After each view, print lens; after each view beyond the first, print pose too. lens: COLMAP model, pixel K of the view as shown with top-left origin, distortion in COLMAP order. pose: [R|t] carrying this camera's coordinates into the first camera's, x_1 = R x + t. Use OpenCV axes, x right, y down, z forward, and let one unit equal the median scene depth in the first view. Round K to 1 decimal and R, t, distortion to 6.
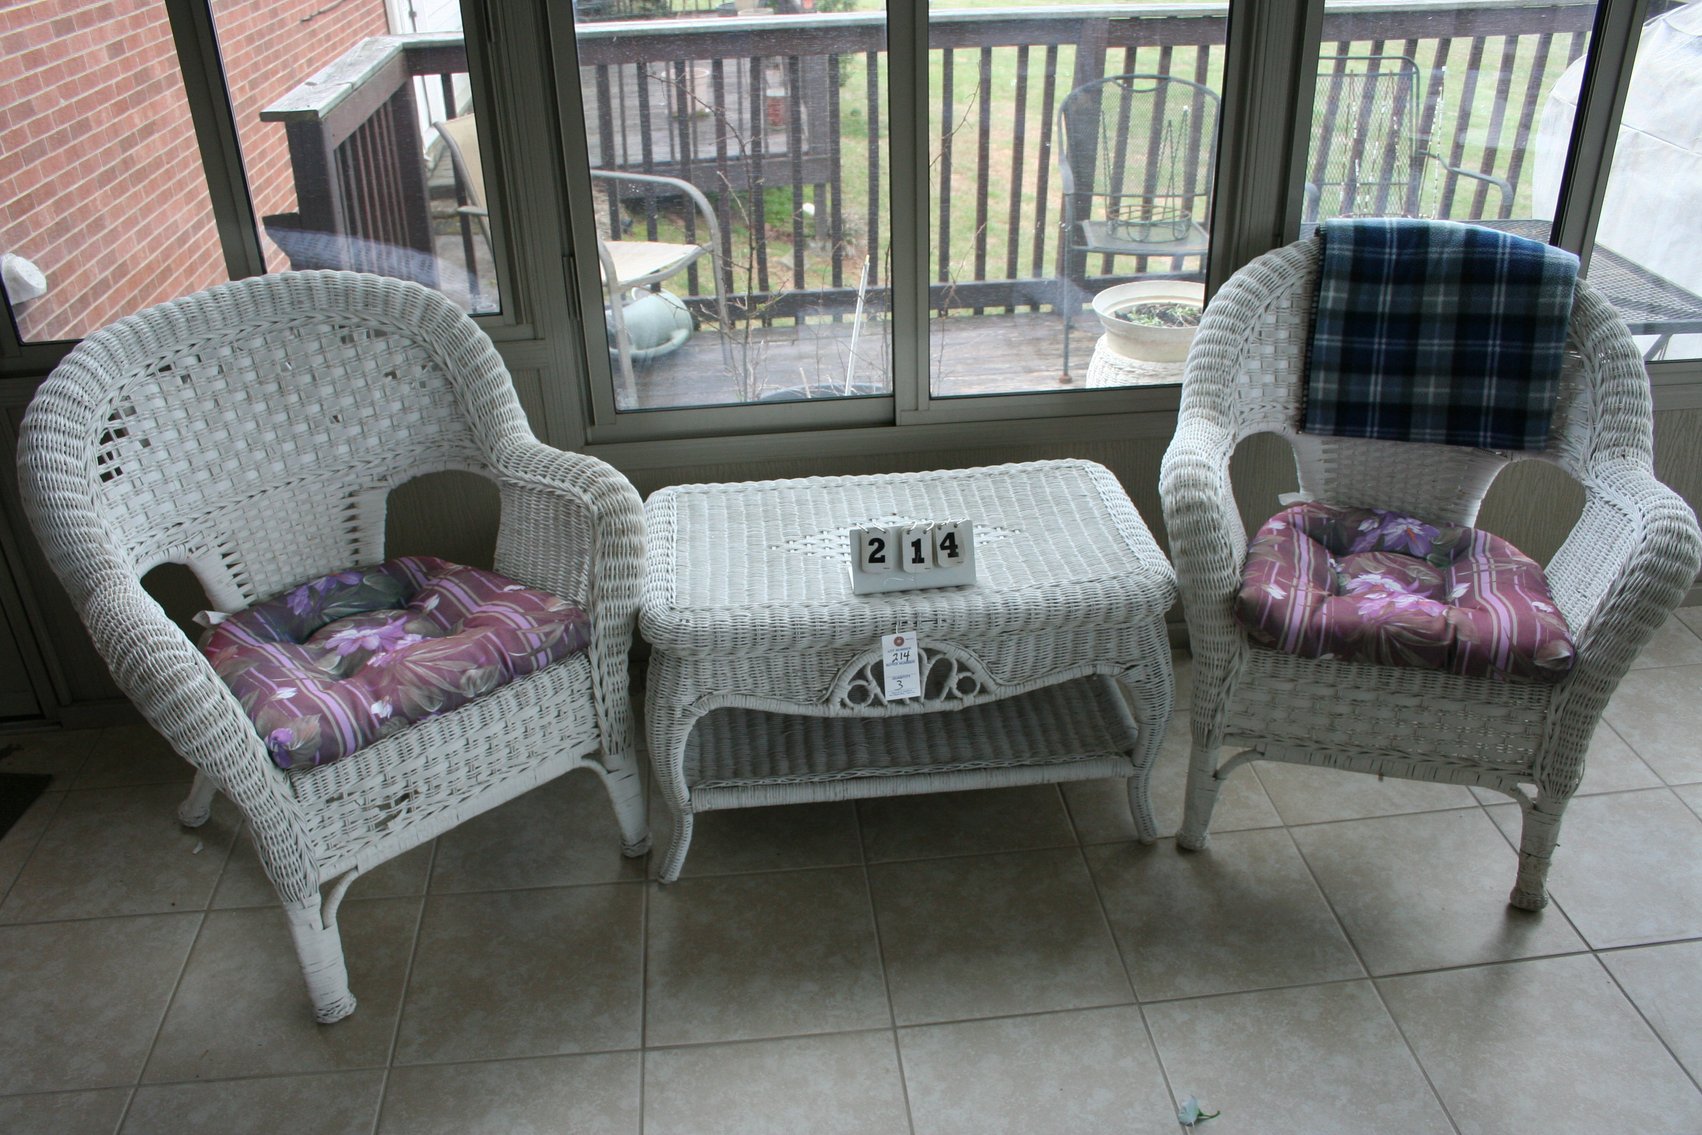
lens RADIAL K [[1411.0, 0, 850.4], [0, 1411.0, 567.7], [0, 0, 1]] dist [-0.145610, 0.116367]
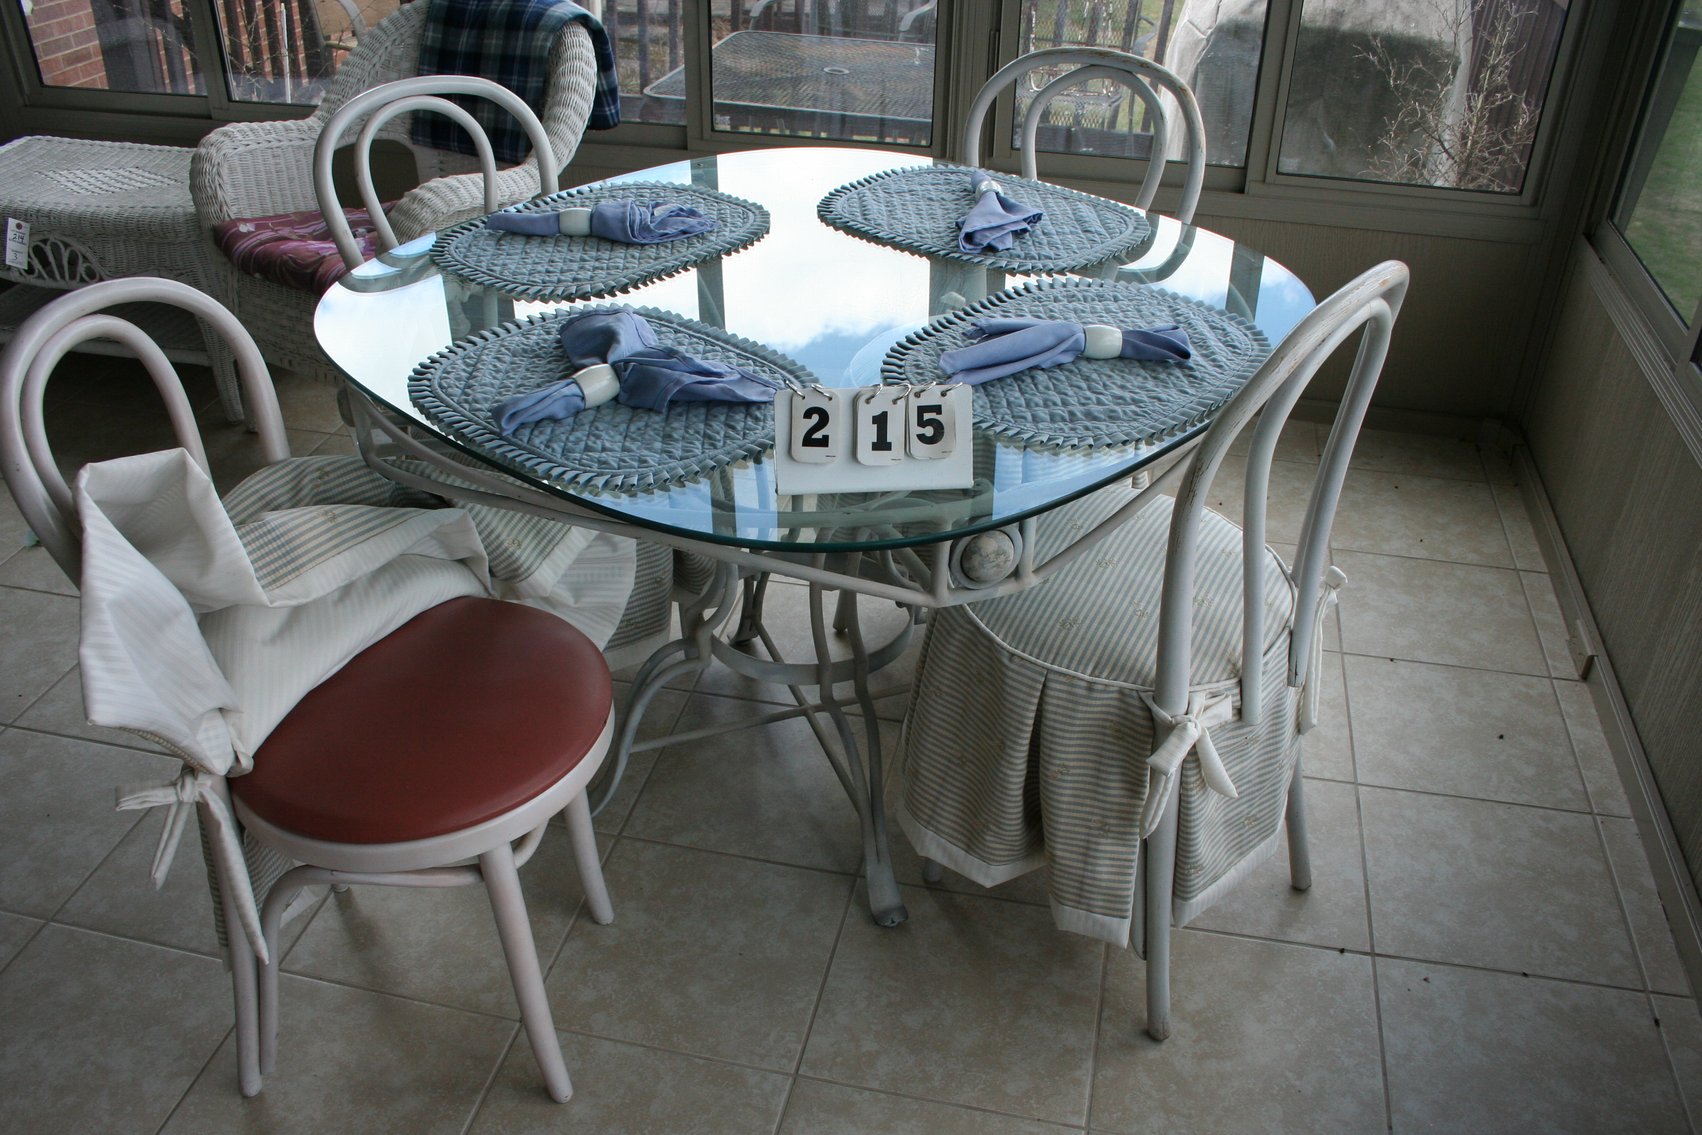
lens RADIAL K [[1411.0, 0, 853.0], [0, 1411.0, 569.0], [0, 0, 1]] dist [-0.145610, 0.116367]
pose [[0.949076, 0.197458, -0.245491, 1.140618], [-0.178059, 0.979019, 0.099079, 0.095284], [0.259904, -0.050322, 0.964322, -0.160827]]
